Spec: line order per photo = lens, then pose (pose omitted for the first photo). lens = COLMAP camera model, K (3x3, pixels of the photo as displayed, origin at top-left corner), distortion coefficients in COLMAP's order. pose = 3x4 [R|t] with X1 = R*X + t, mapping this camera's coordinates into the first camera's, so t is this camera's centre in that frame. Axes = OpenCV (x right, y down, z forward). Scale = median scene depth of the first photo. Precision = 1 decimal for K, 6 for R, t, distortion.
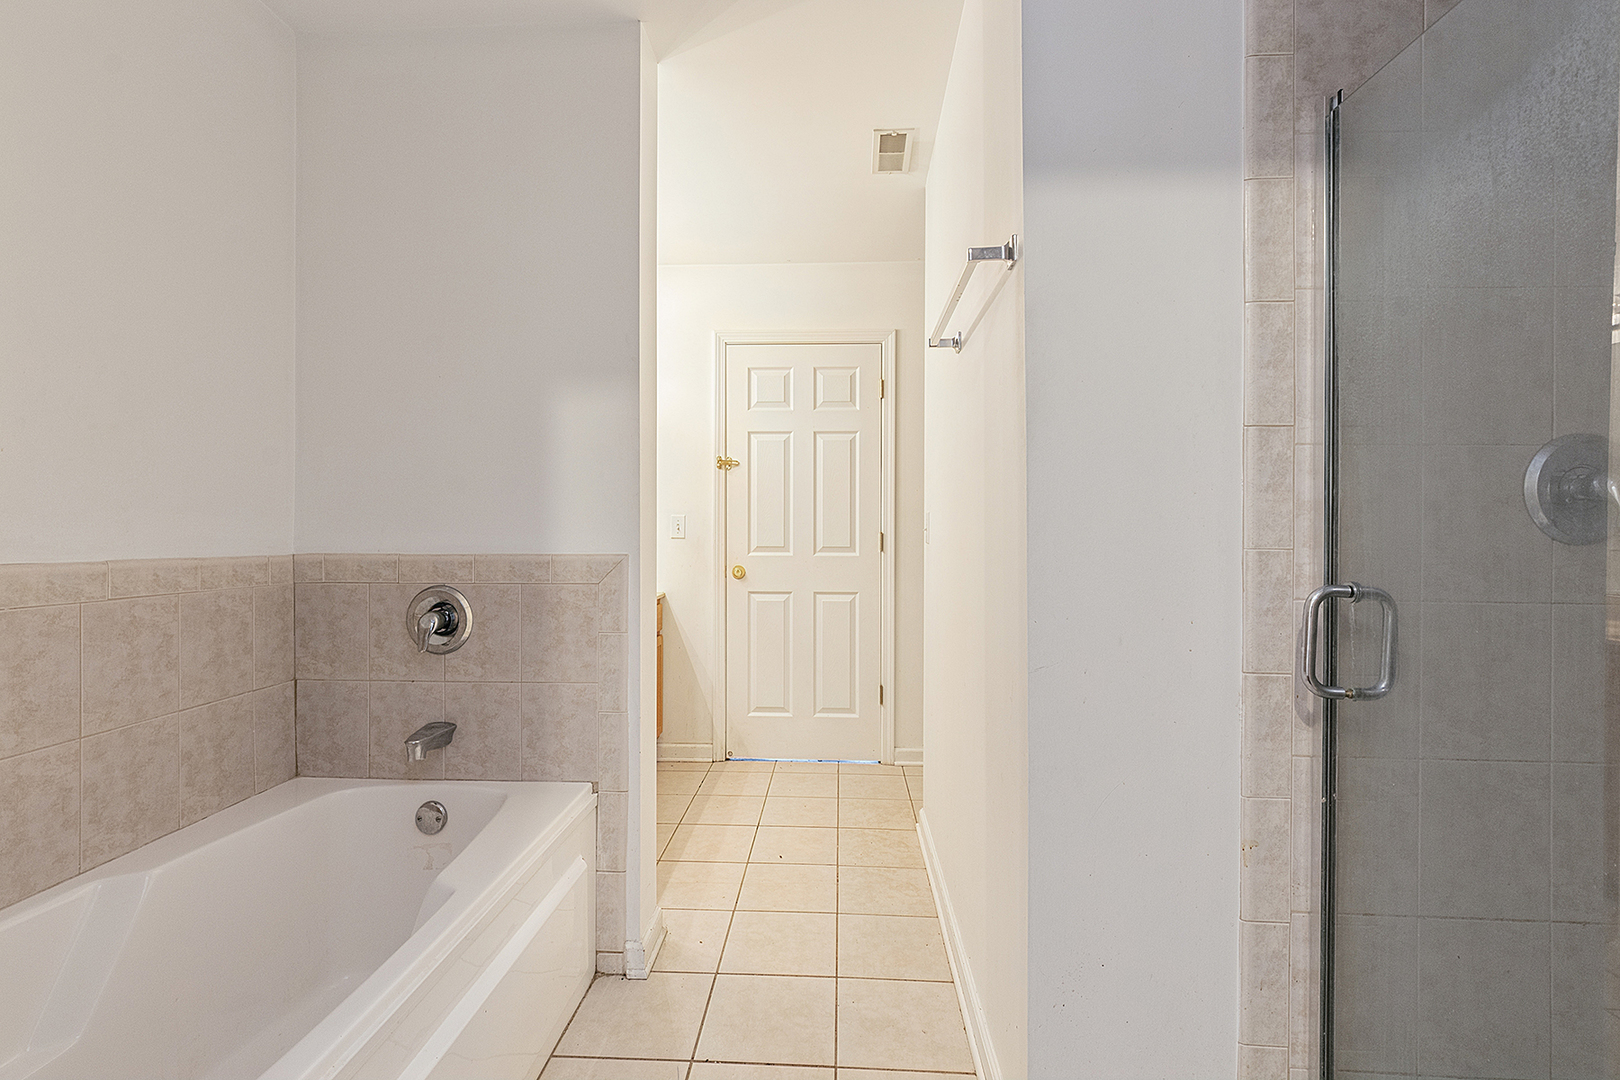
lens RADIAL K [[733.8, 0, 798.2], [0, 733.8, 533.0], [0, 0, 1]] dist [-0.000348, -0.001061]
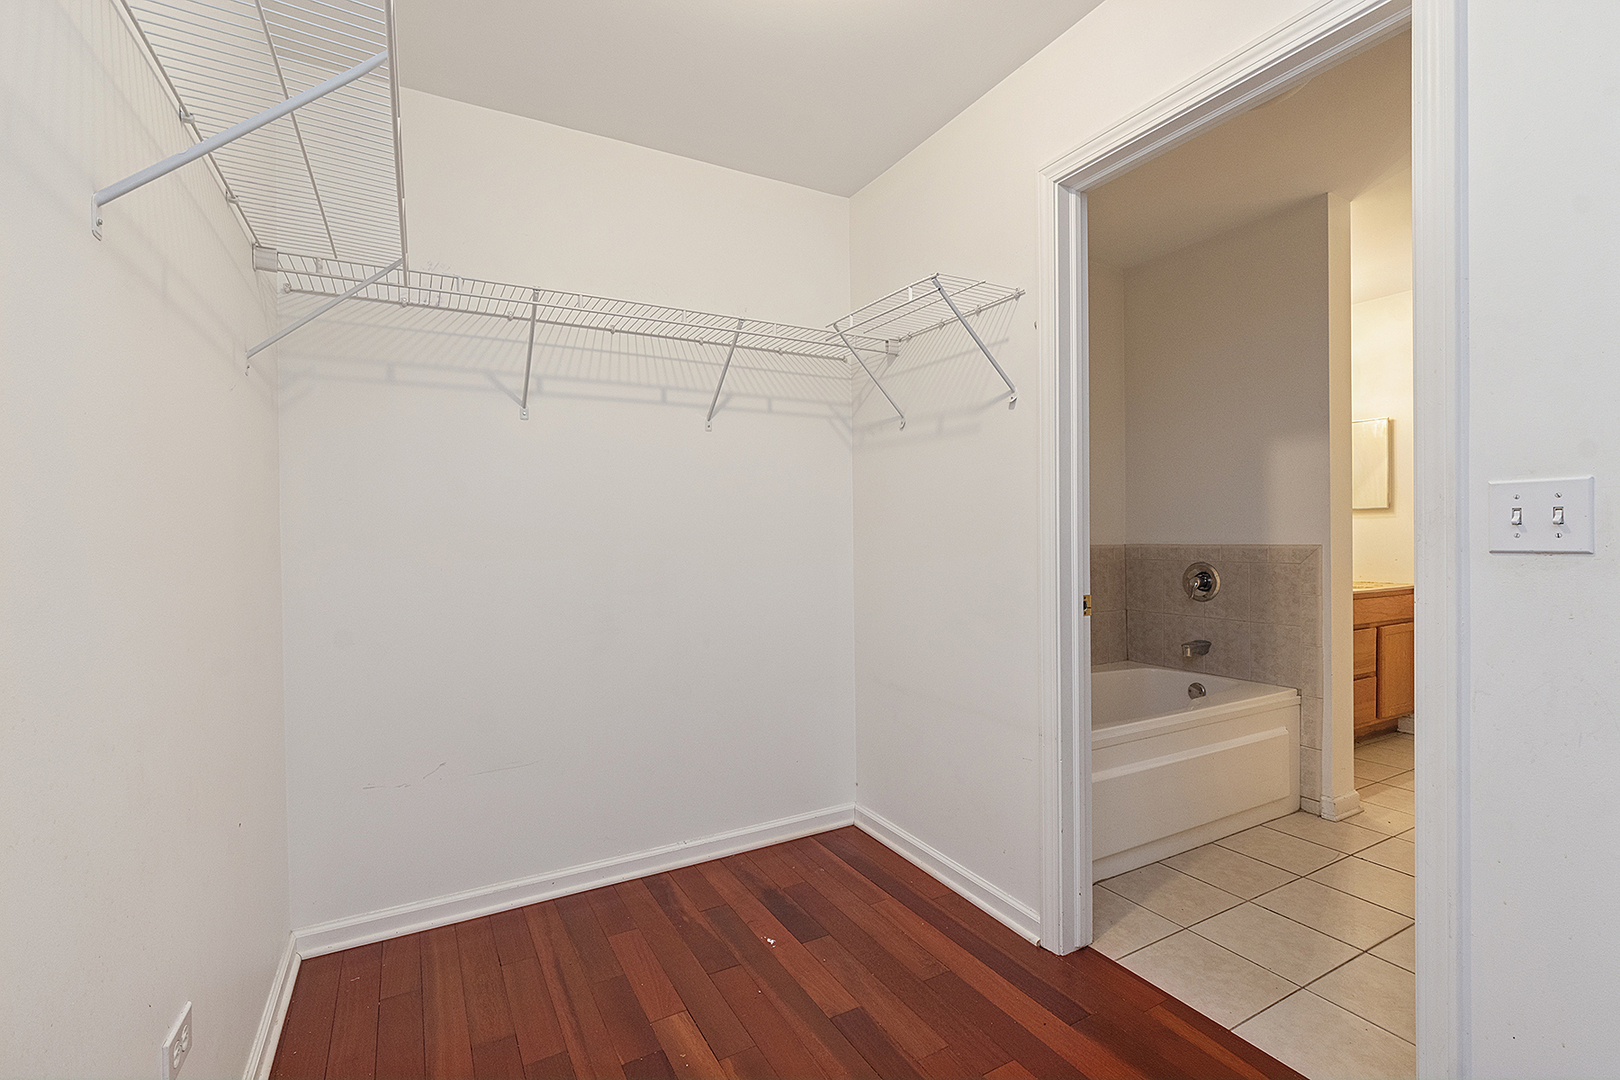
lens RADIAL K [[733.8, 0, 802.3], [0, 733.8, 536.9], [0, 0, 1]] dist [-0.000348, -0.001061]
pose [[0.531006, -0.003118, -0.847362, 0.490986], [0.008800, 0.999960, 0.001835, -0.000121], [0.847323, -0.008431, 0.531012, -0.736670]]
